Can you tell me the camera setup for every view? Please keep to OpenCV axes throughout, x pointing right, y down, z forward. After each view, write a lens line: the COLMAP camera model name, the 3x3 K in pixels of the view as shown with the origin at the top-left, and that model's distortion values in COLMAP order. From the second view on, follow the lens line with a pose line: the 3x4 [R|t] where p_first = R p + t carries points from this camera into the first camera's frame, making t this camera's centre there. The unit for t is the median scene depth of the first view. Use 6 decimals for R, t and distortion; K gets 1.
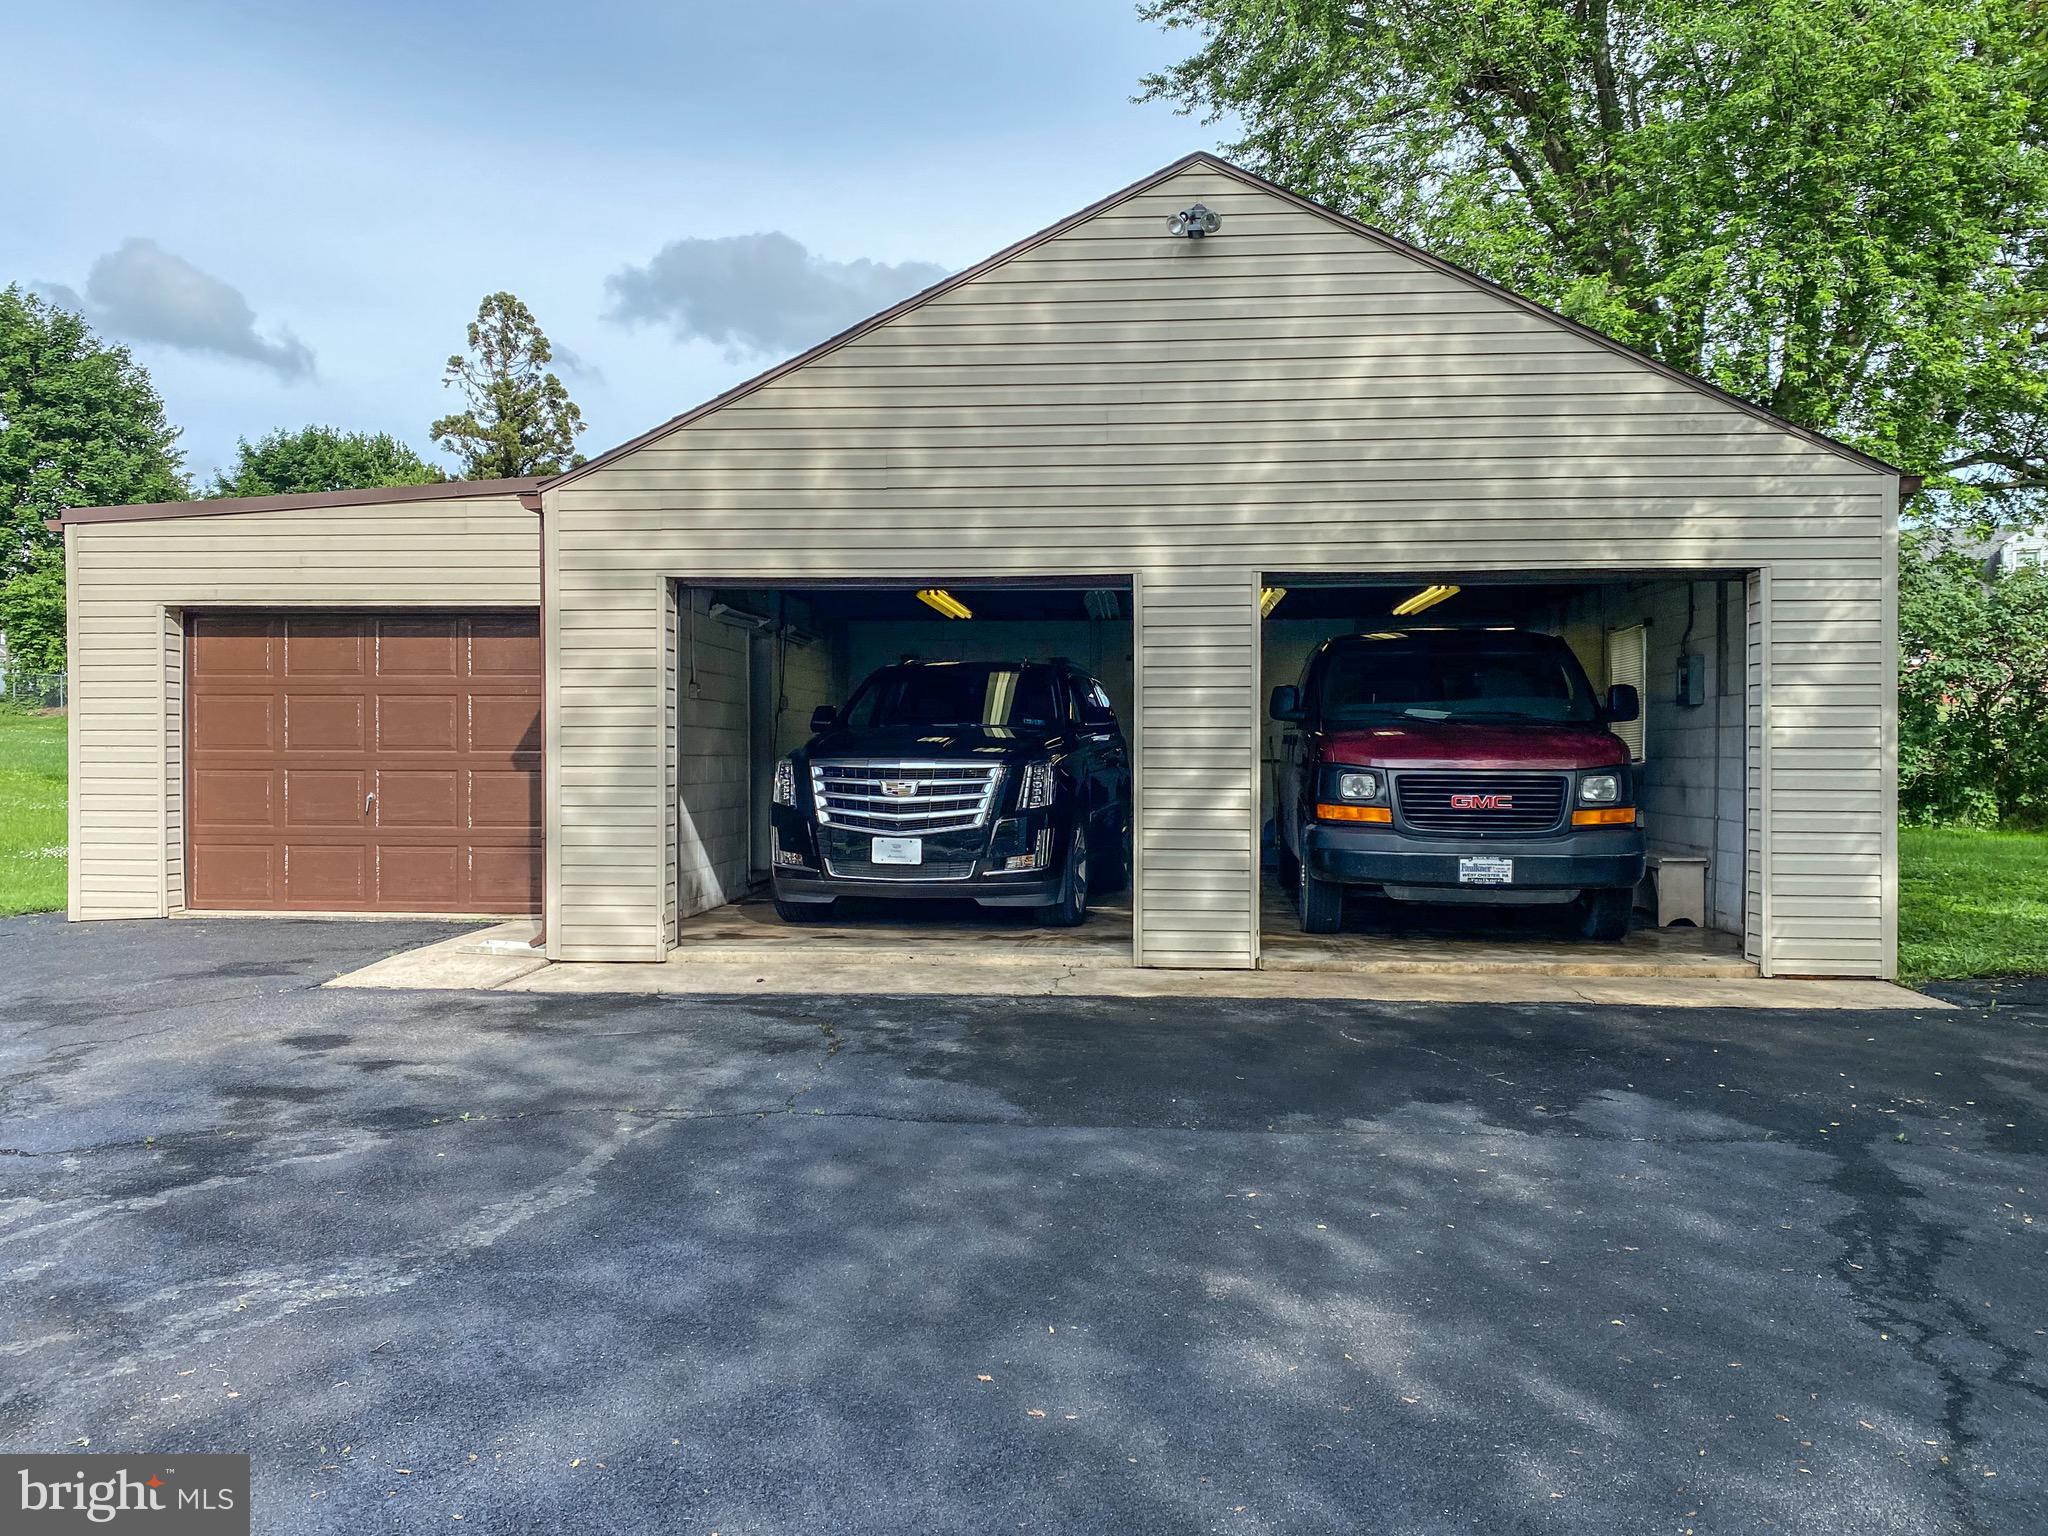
lens RADIAL K [[1561.4, 0, 1037.3], [0, 1561.4, 781.2], [0, 0, 1]] dist [0.066800, -0.091010]
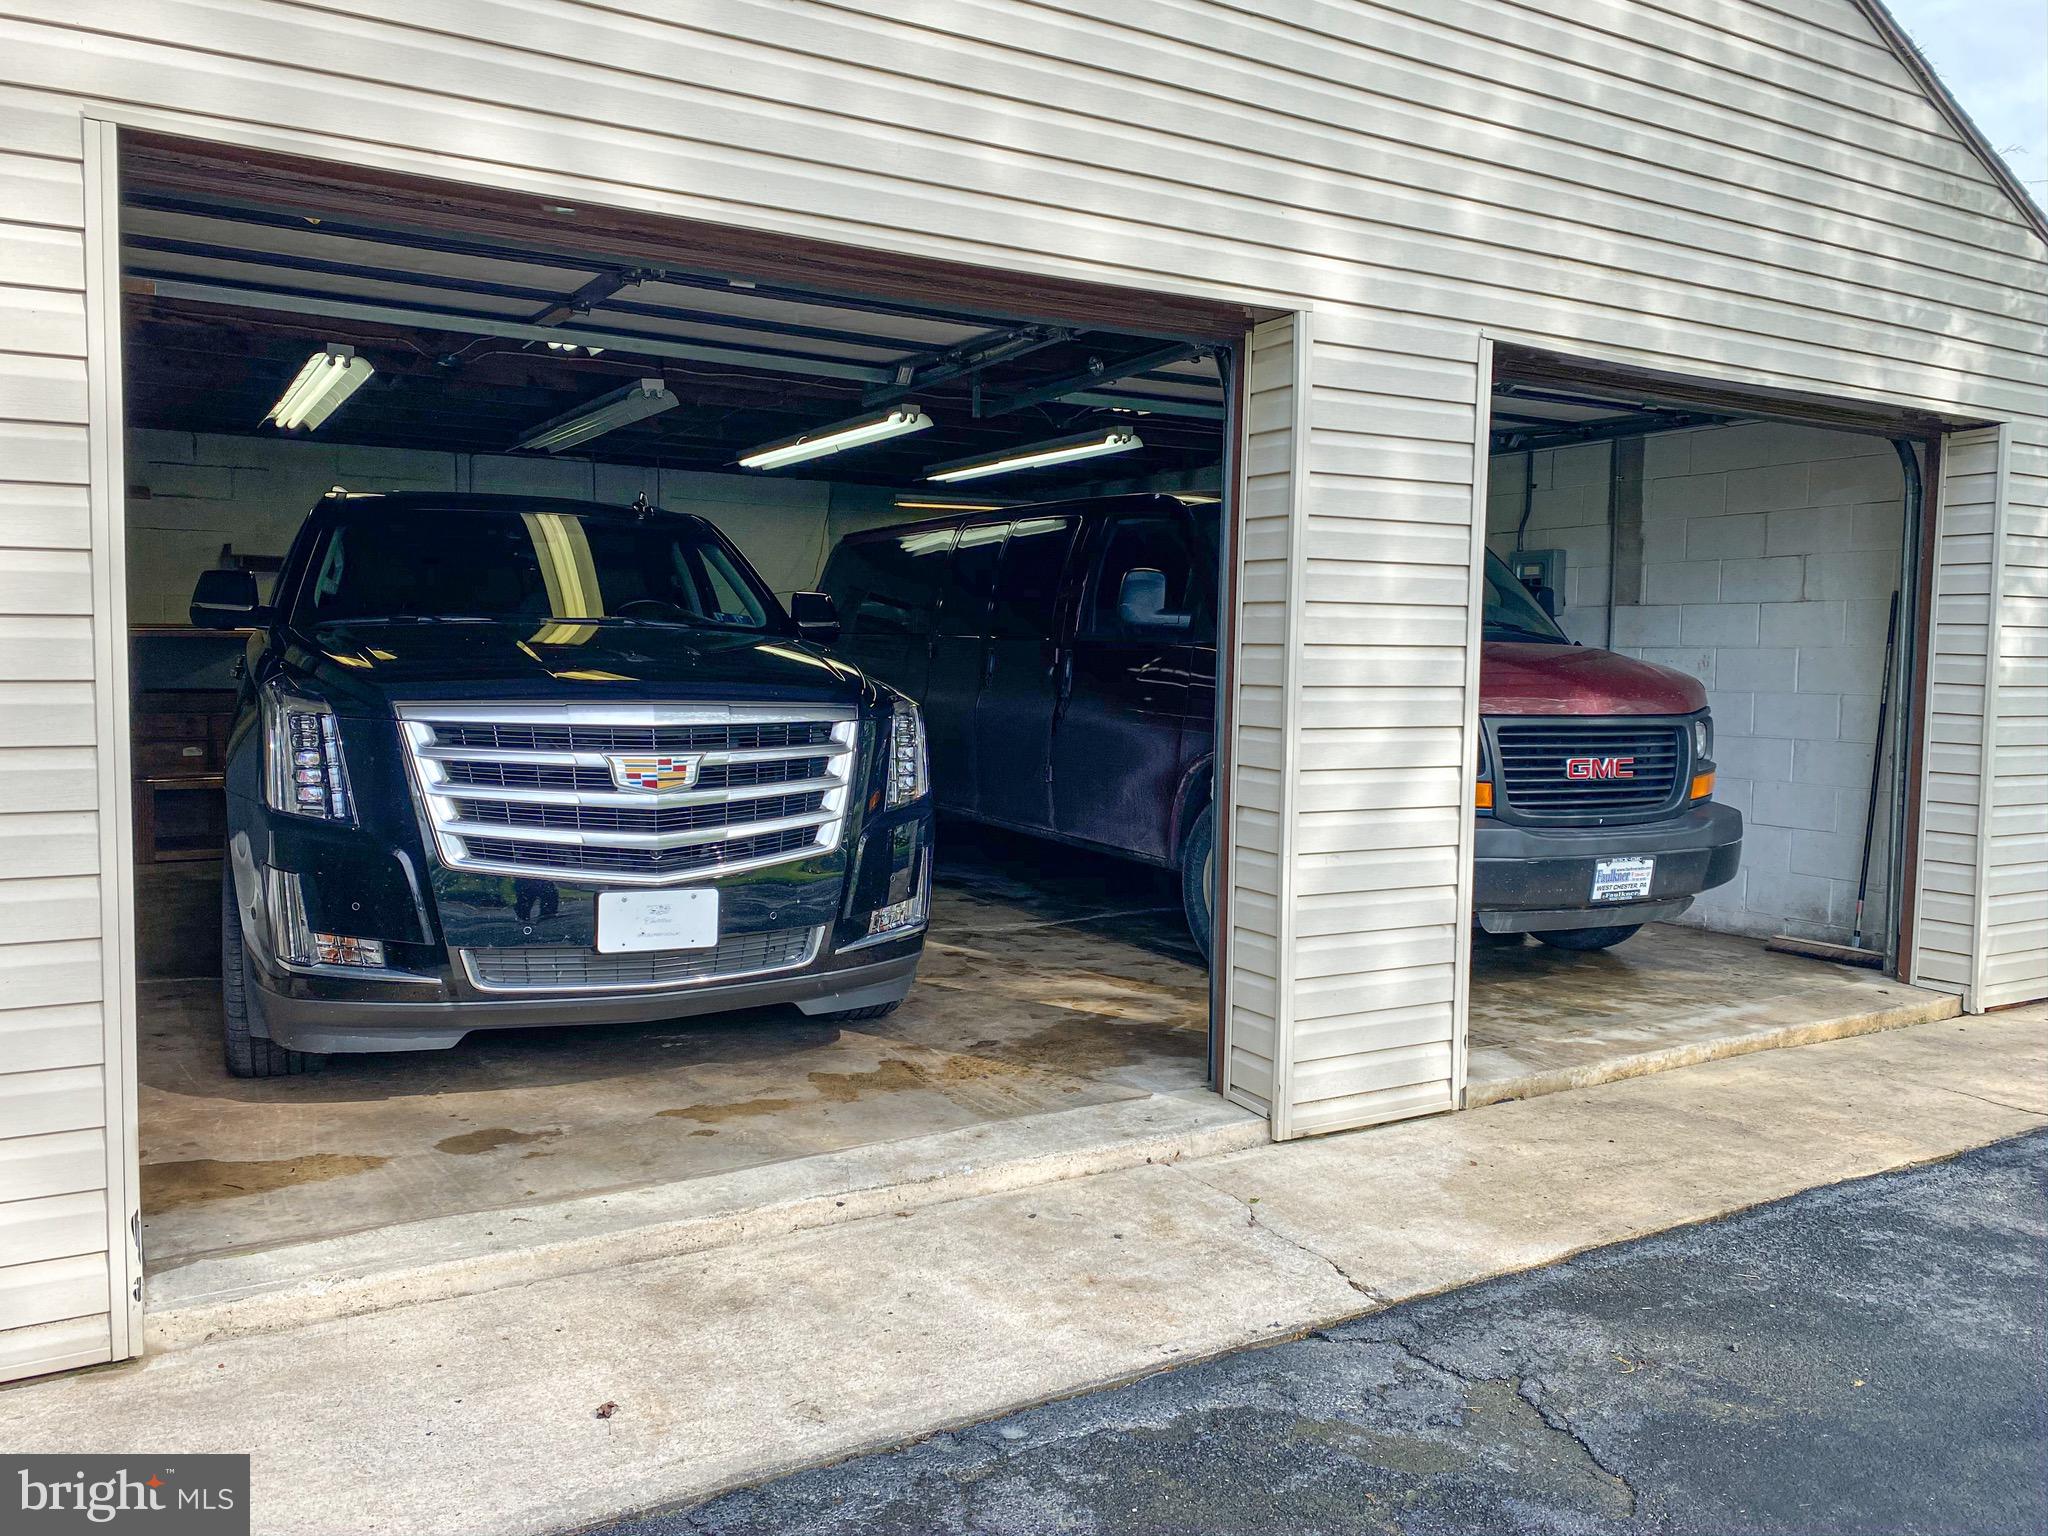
lens RADIAL K [[1561.4, 0, 1037.3], [0, 1561.4, 781.2], [0, 0, 1]] dist [0.066800, -0.091010]
pose [[0.817849, -0.036574, 0.574270, -0.248431], [-0.002771, 0.997716, 0.067488, -0.022285], [-0.575427, -0.056786, 0.815880, 0.588959]]
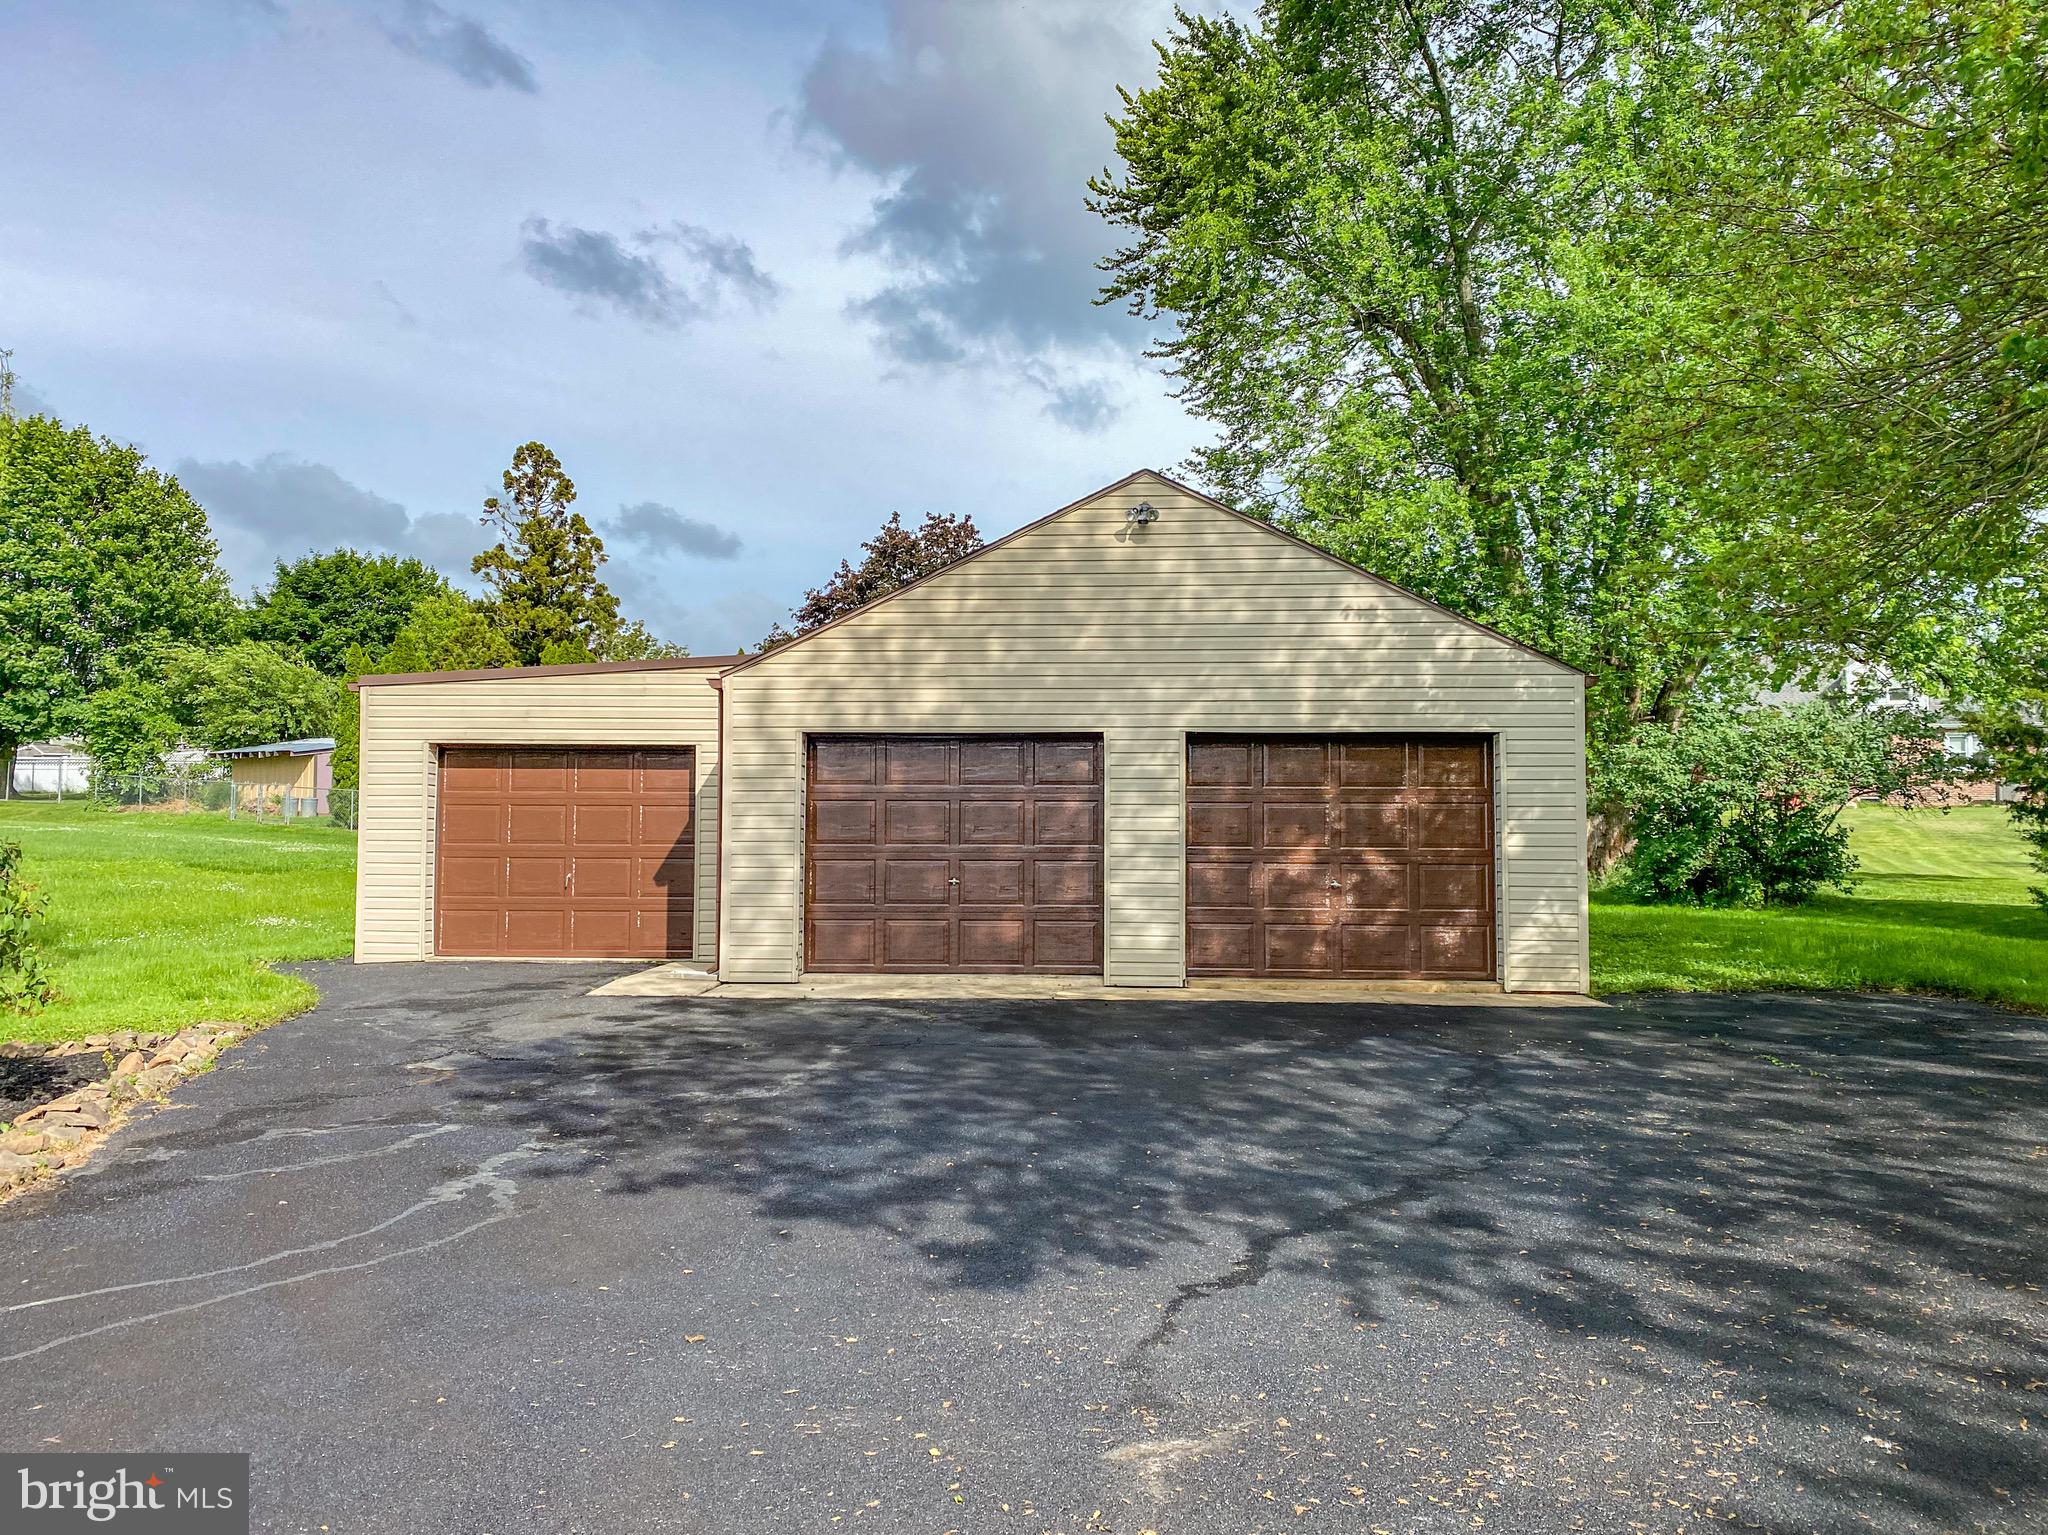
lens RADIAL K [[1561.4, 0, 1037.3], [0, 1561.4, 780.7], [0, 0, 1]] dist [0.066800, -0.091010]
pose [[0.999404, 0.005895, 0.034026, -0.048963], [-0.003791, 0.998096, -0.061569, 0.009747], [-0.034324, 0.061403, 0.997523, -0.473493]]
